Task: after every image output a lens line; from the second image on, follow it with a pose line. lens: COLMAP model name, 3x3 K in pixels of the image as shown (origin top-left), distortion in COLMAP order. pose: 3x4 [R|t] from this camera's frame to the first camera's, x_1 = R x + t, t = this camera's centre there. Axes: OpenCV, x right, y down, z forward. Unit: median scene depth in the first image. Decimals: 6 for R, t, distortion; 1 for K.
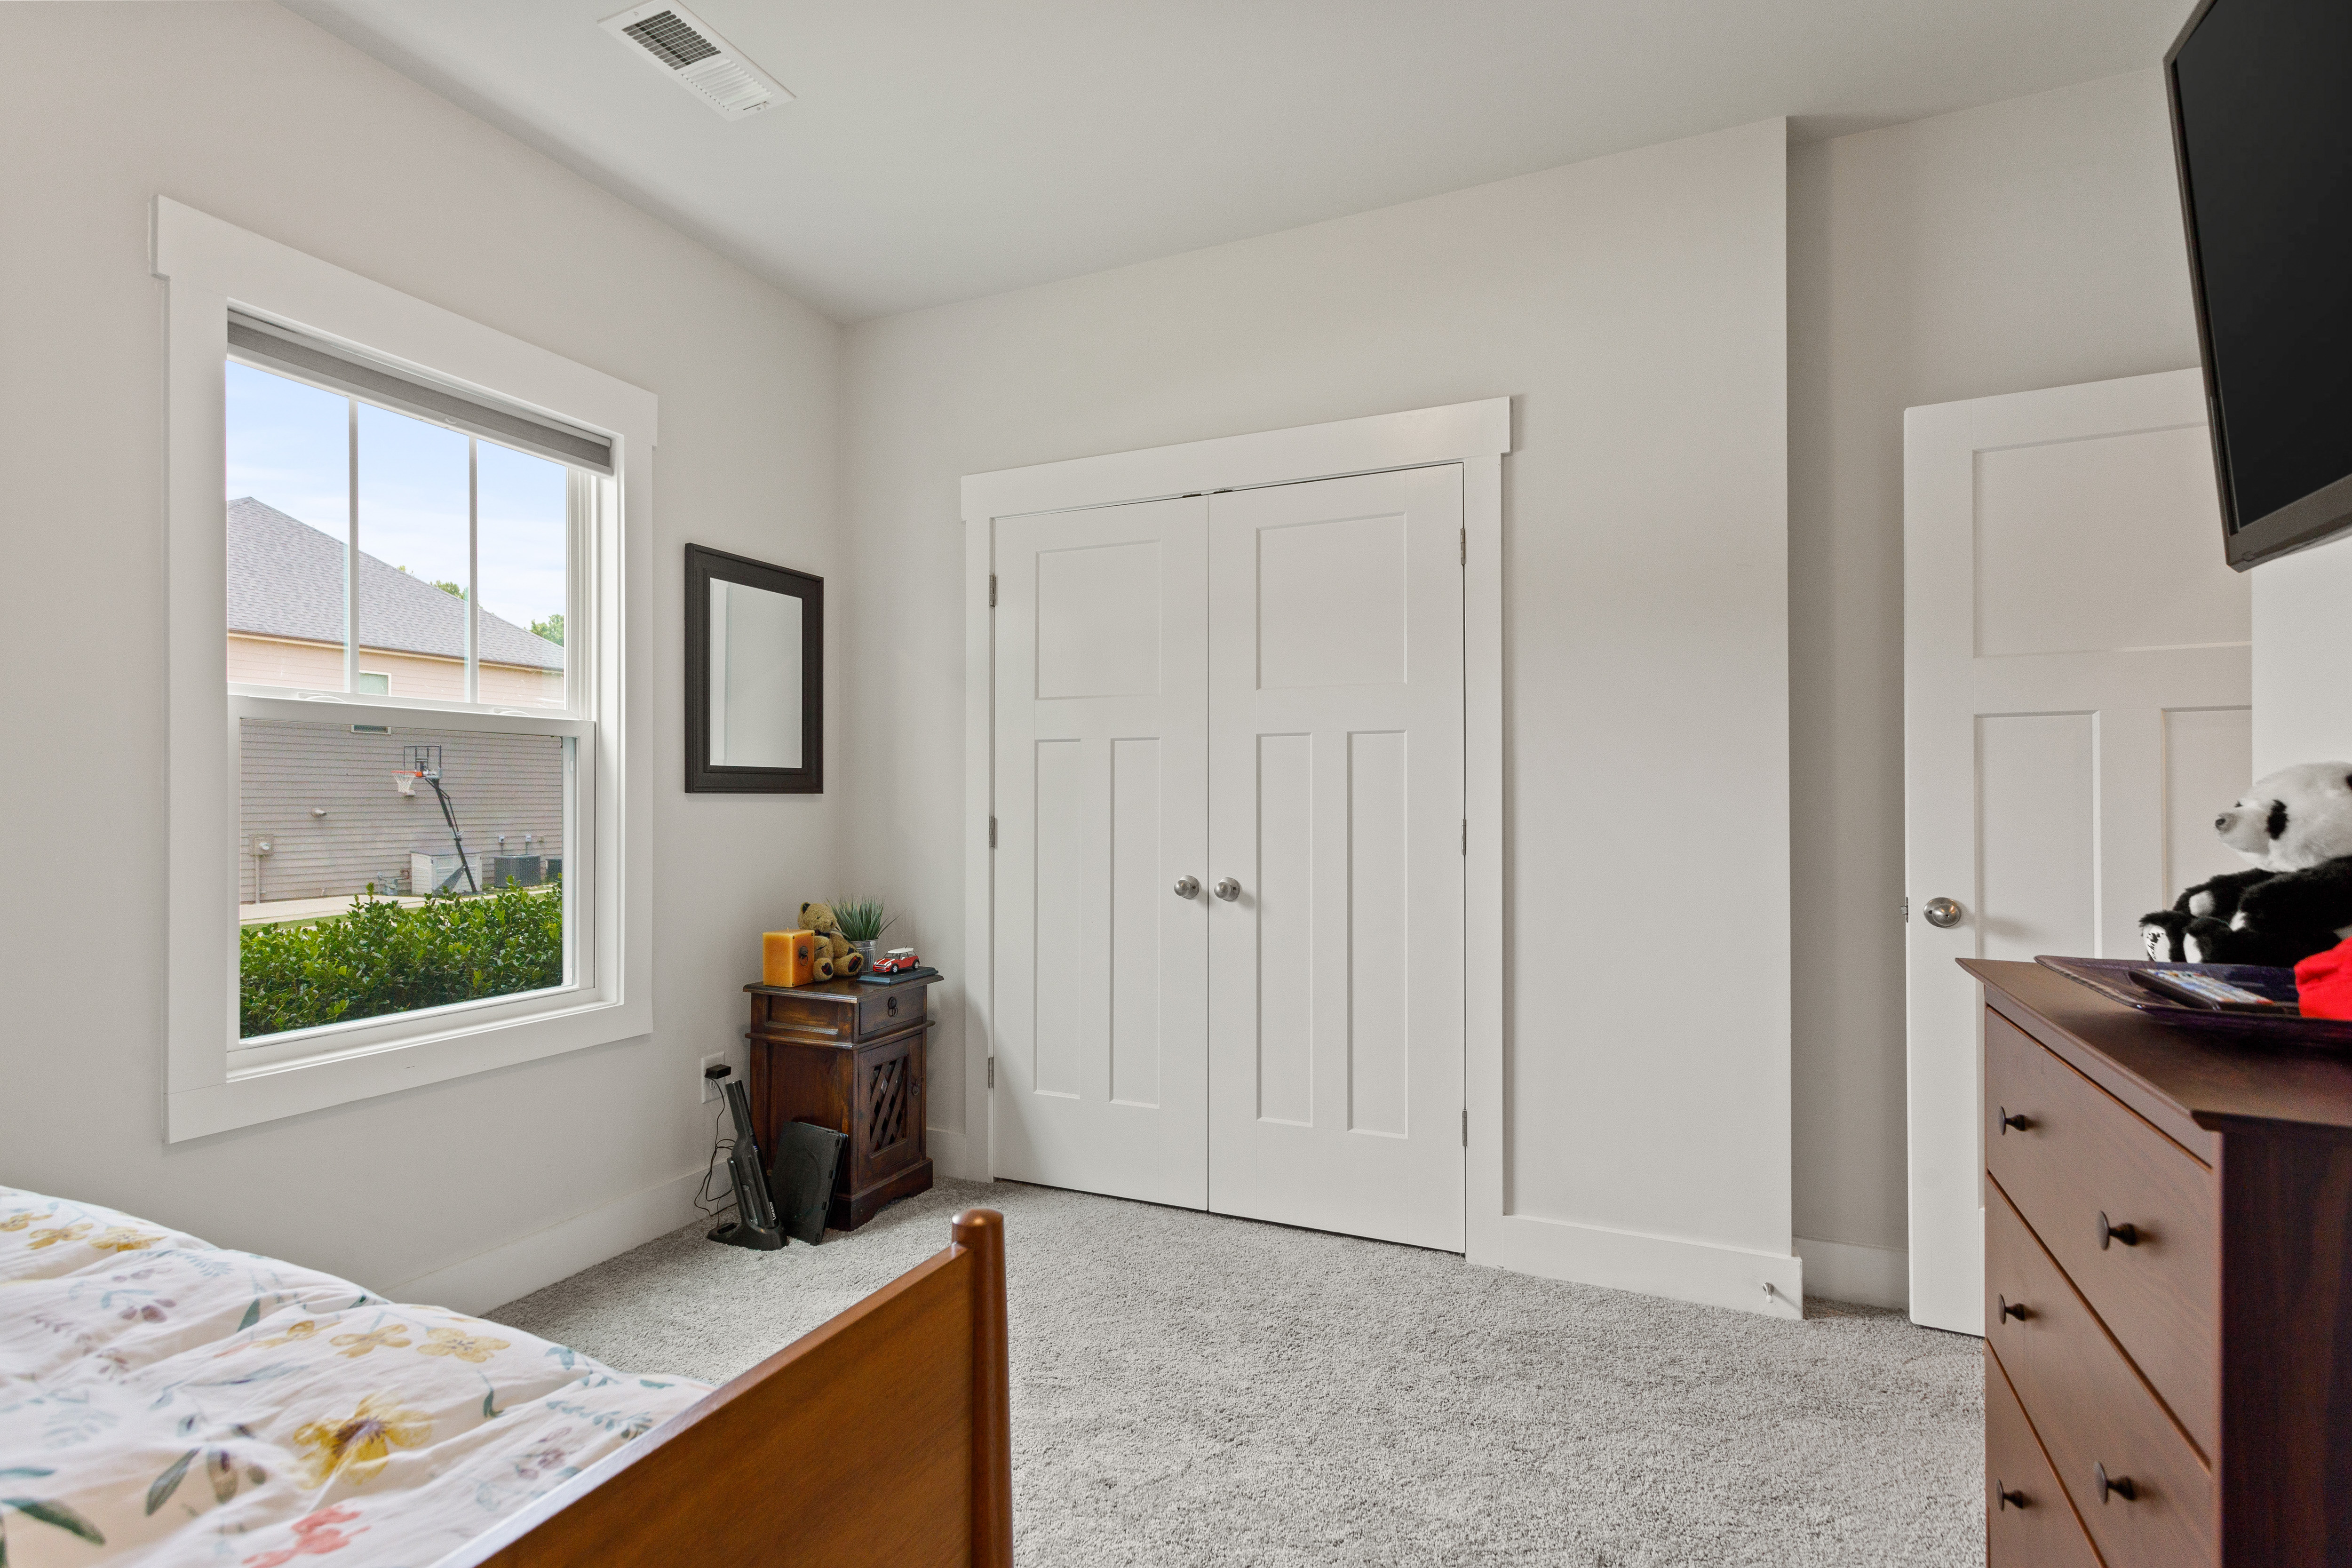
lens RADIAL K [[1115.3, 0, 1167.3], [0, 1115.3, 791.3], [0, 0, 1]] dist [0.001419, 0.000148]
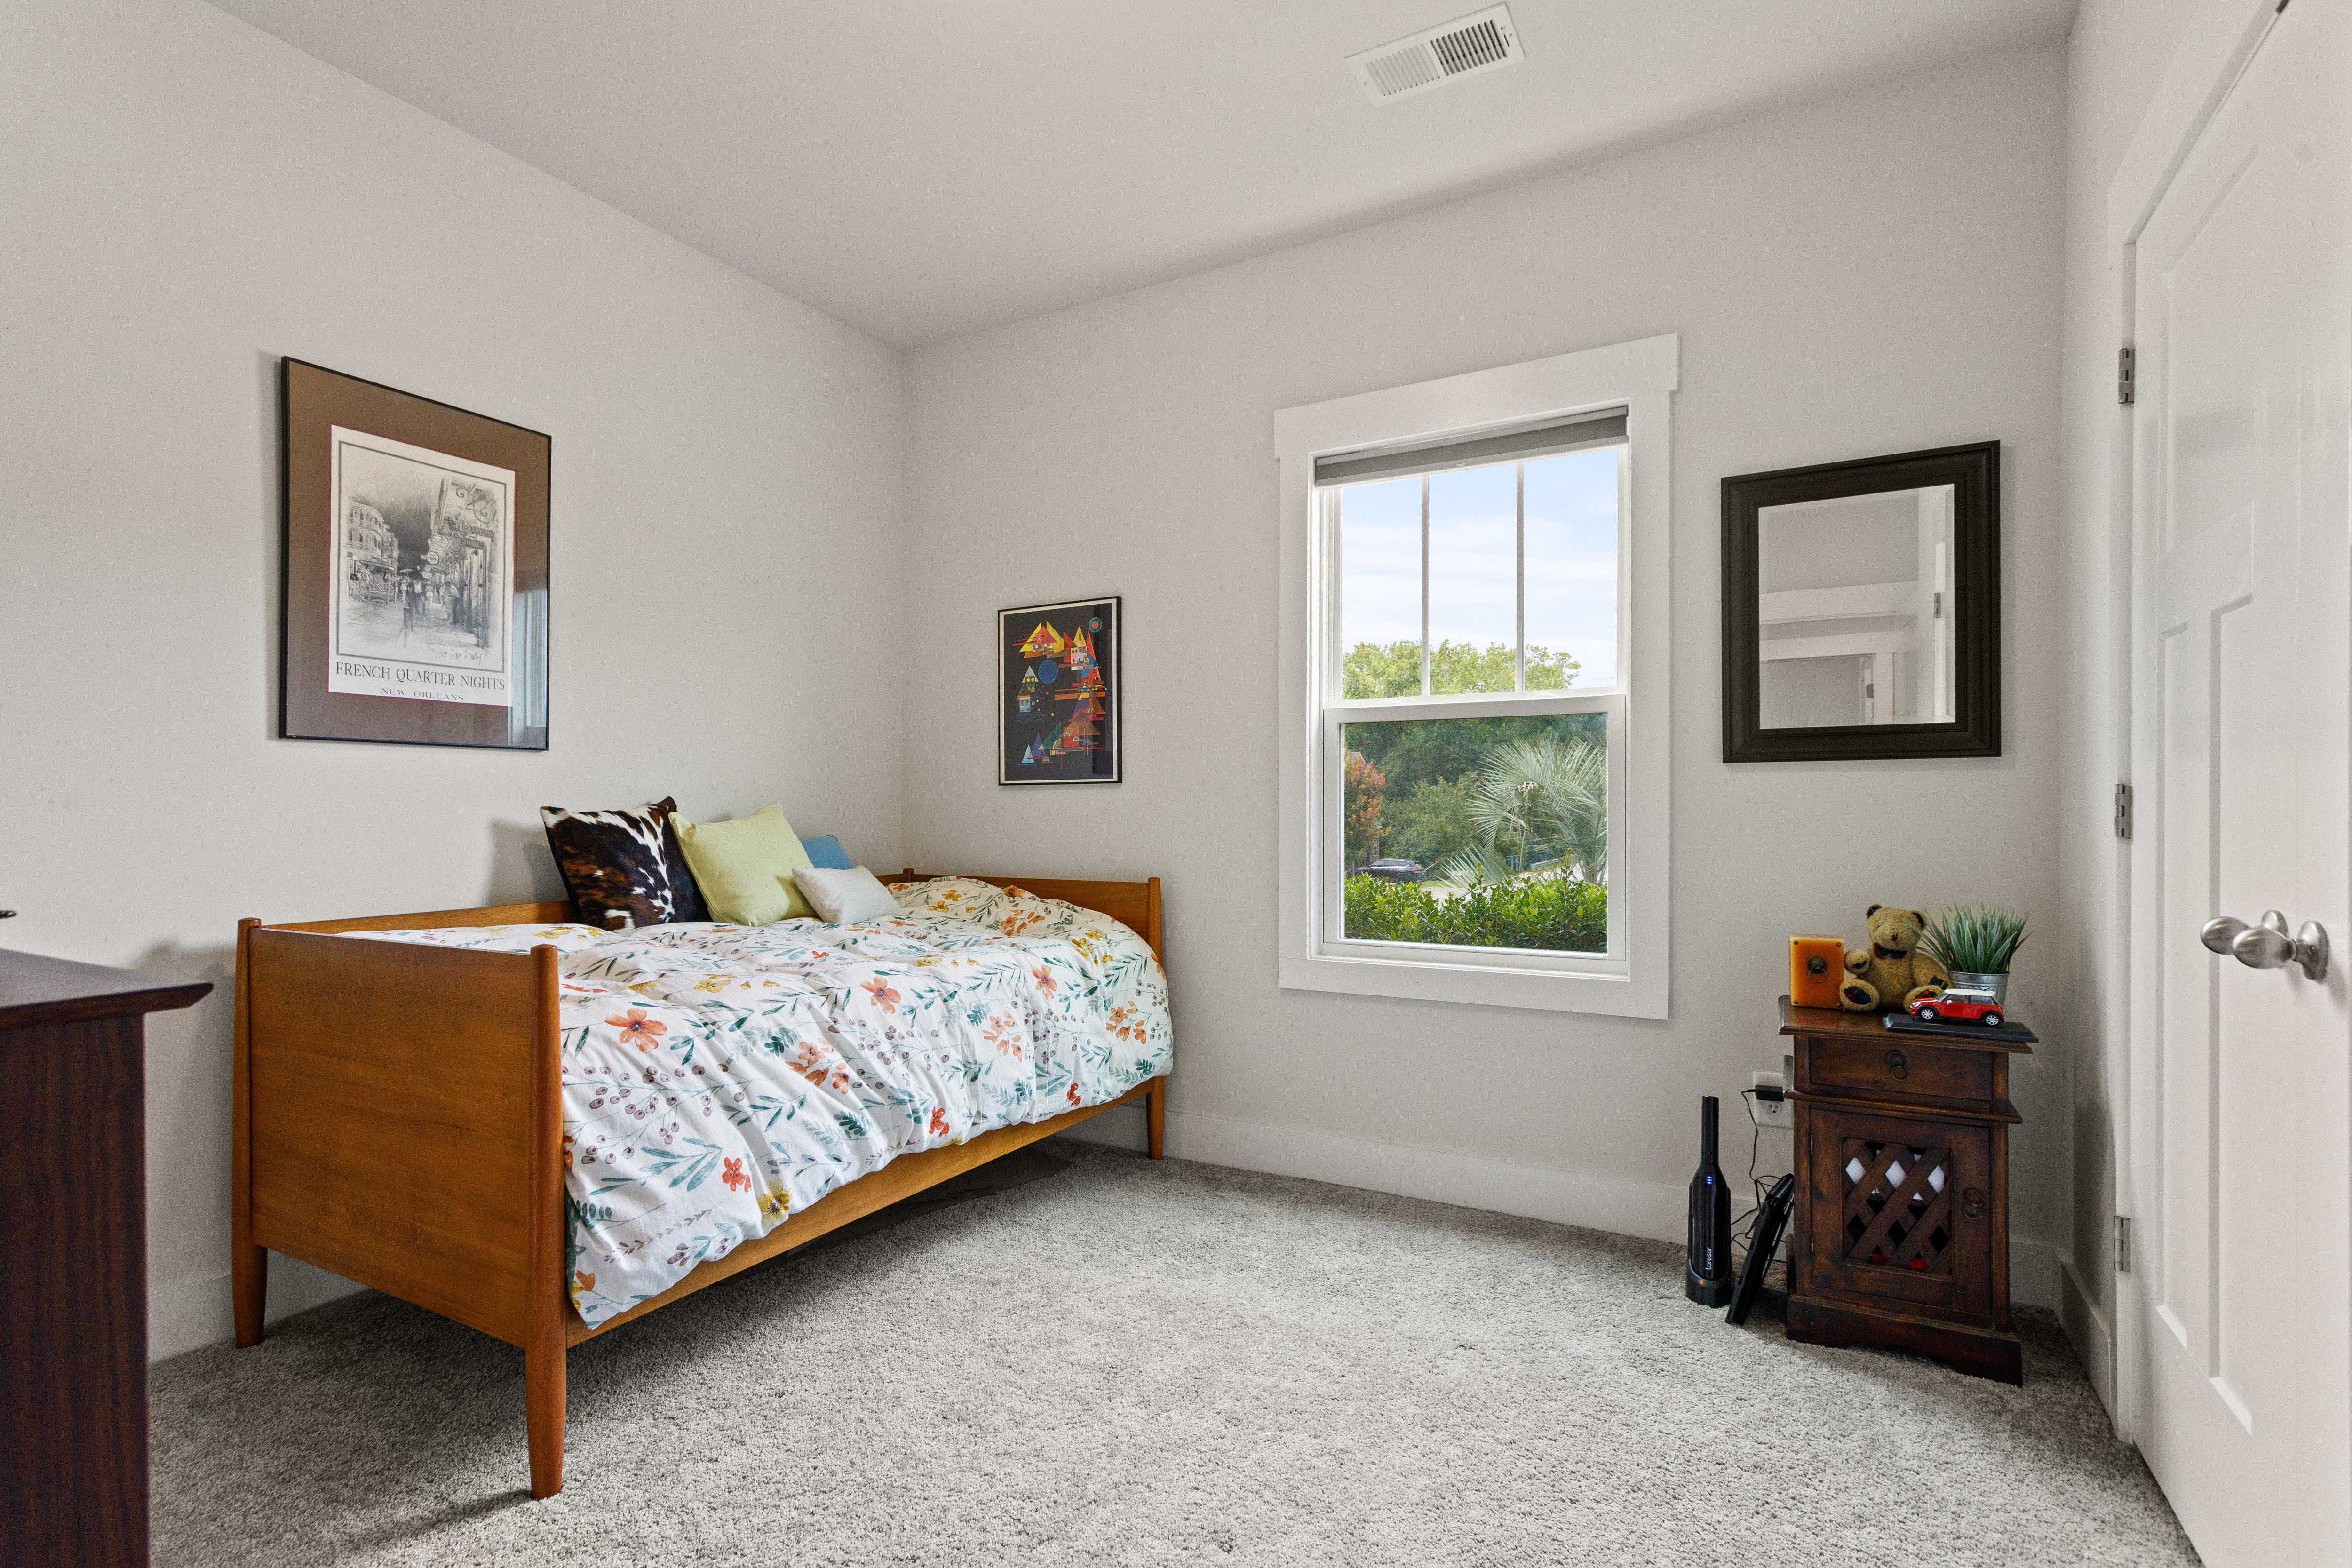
lens RADIAL K [[1115.3, 0, 1164.0], [0, 1115.3, 802.8], [0, 0, 1]] dist [0.001419, 0.000148]
pose [[-0.088813, -0.006434, -0.996027, 0.475770], [0.008650, 0.999936, -0.007231, 0.035105], [0.996011, -0.009257, -0.088752, 0.622954]]
